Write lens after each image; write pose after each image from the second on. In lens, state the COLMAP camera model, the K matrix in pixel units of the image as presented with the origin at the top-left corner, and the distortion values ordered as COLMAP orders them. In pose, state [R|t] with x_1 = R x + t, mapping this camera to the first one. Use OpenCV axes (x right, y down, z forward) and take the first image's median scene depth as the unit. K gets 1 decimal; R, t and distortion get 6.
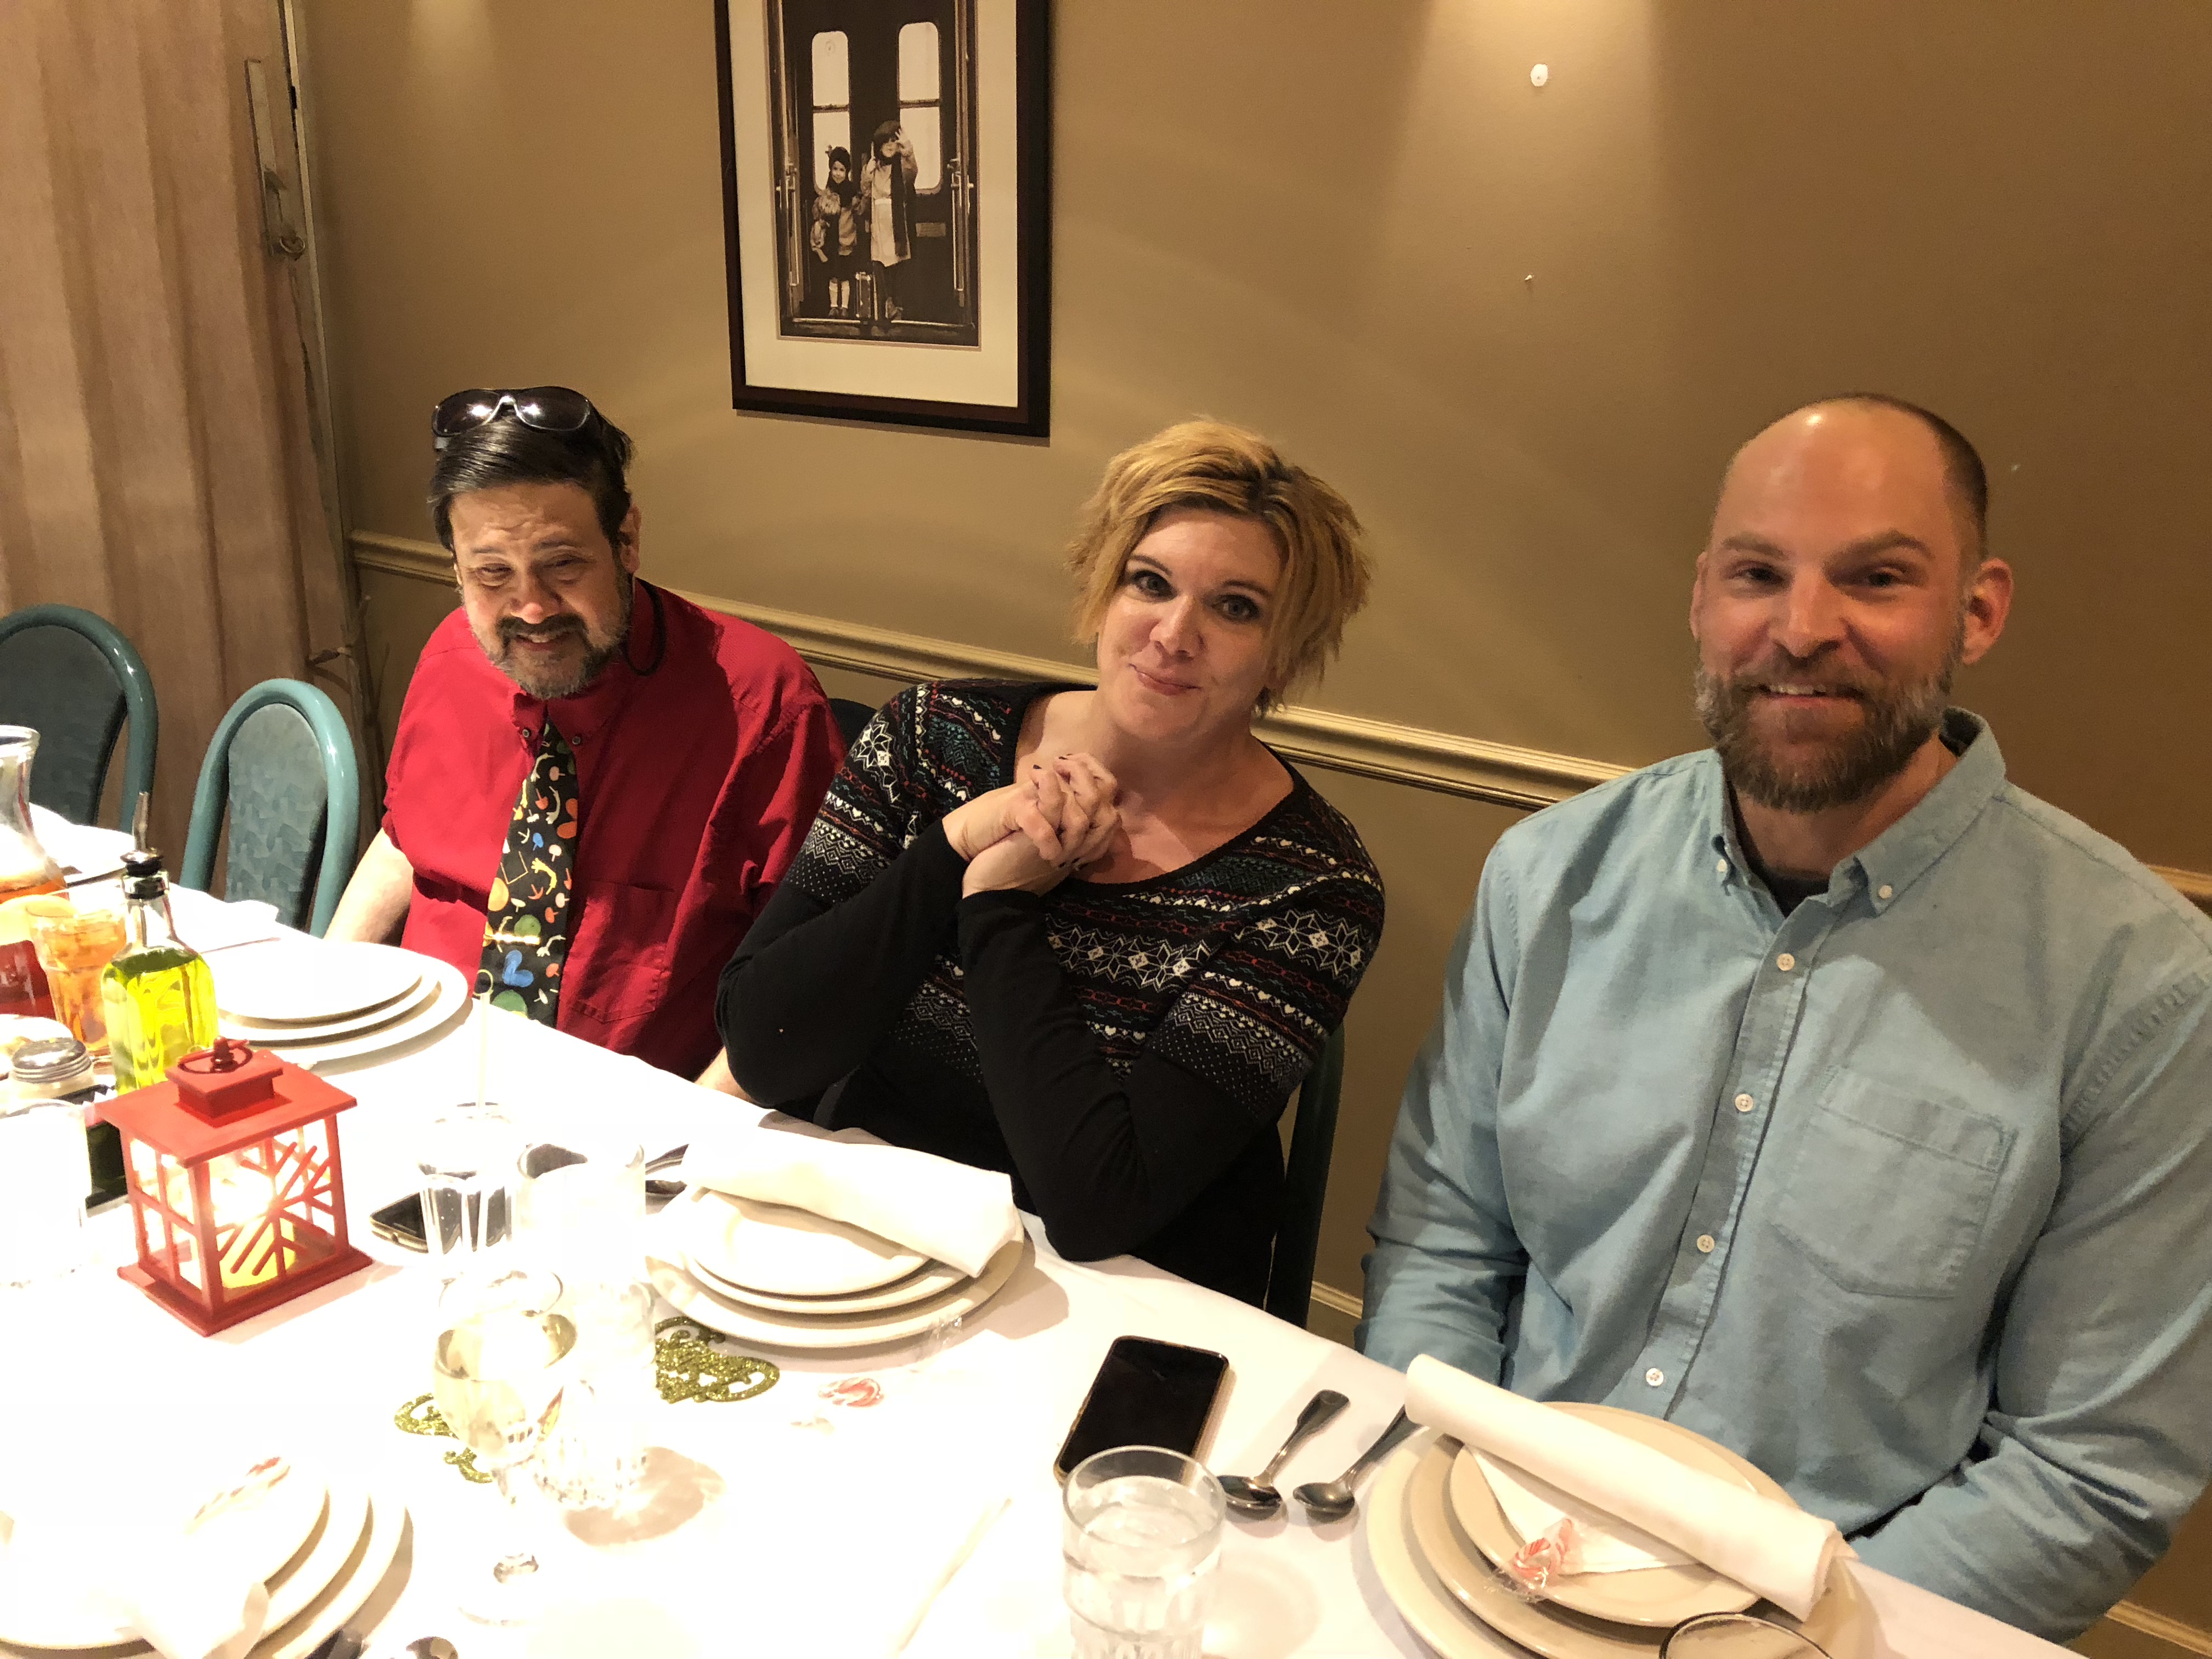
lens RADIAL K [[1786.3, 0, 1106.0], [0, 1786.3, 829.5], [0, 0, 1]] dist [-0.001695, -0.006194]
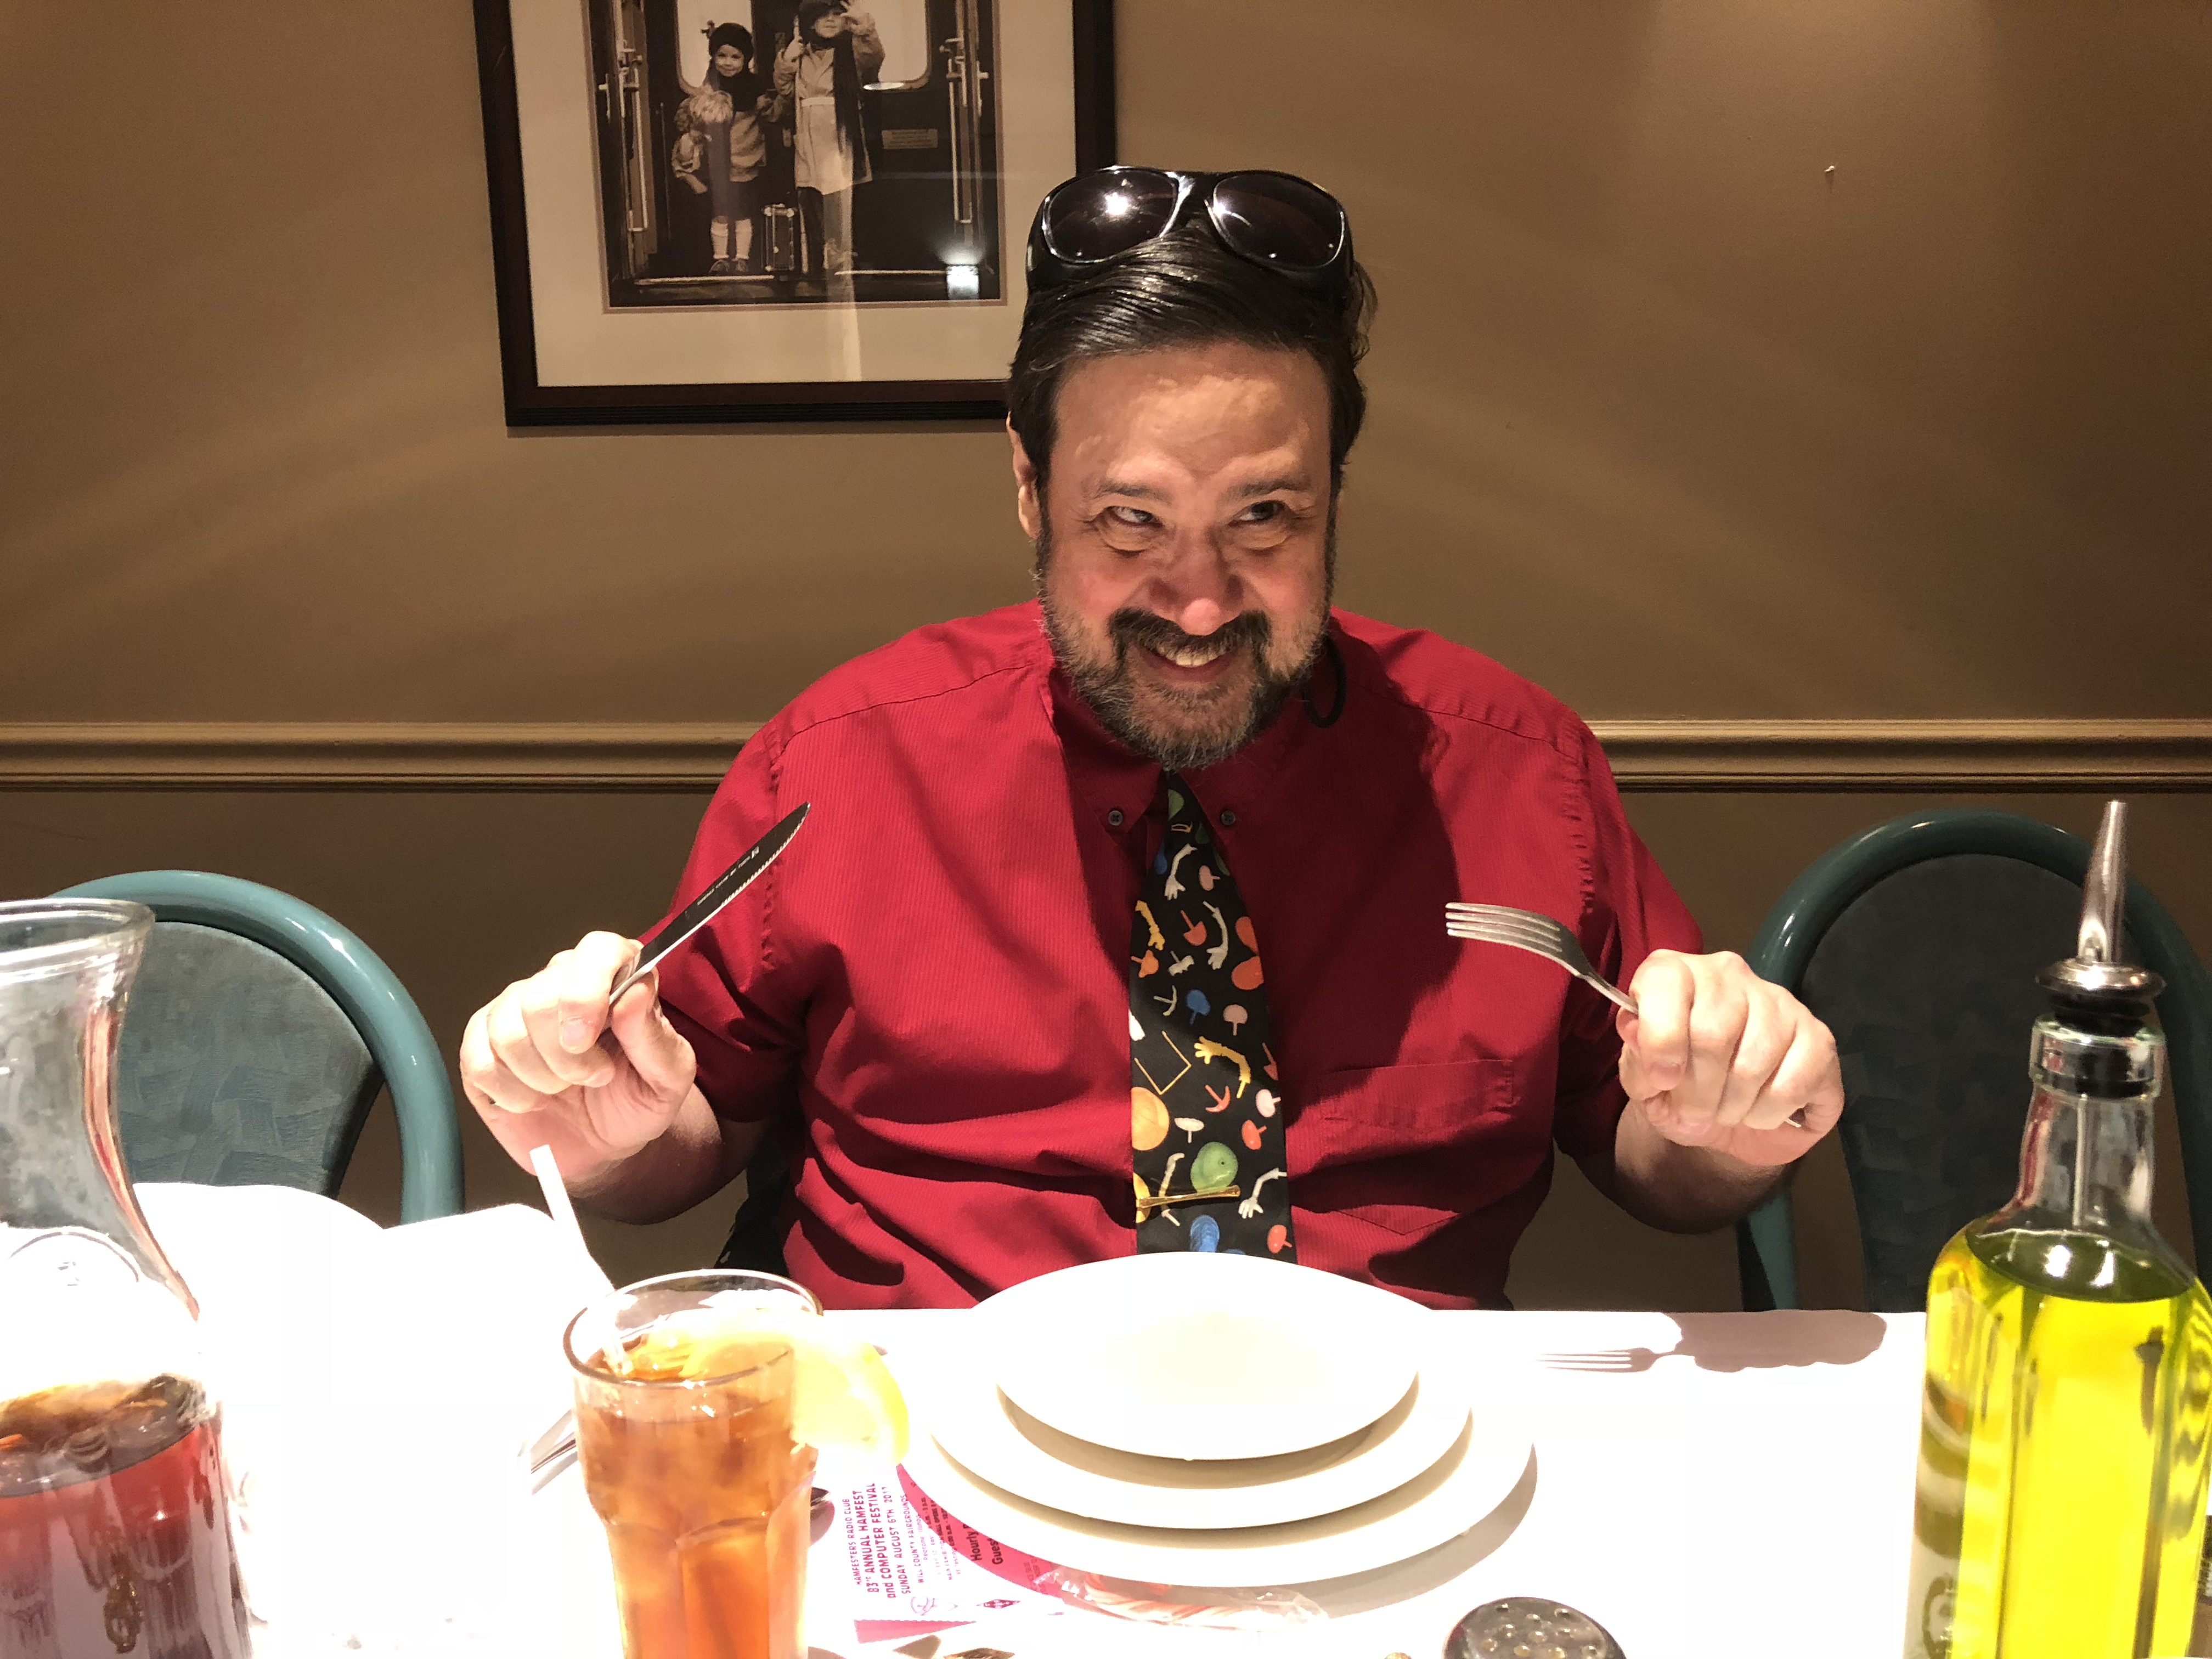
lens RADIAL K [[1786.3, 0, 1106.0], [0, 1786.3, 829.5], [0, 0, 1]] dist [-0.001695, -0.006194]
pose [[0.833277, -0.139027, 0.535089, -0.445340], [0.193519, 0.979983, -0.046741, -0.018477], [-0.517880, 0.142498, 0.843502, 0.395196]]
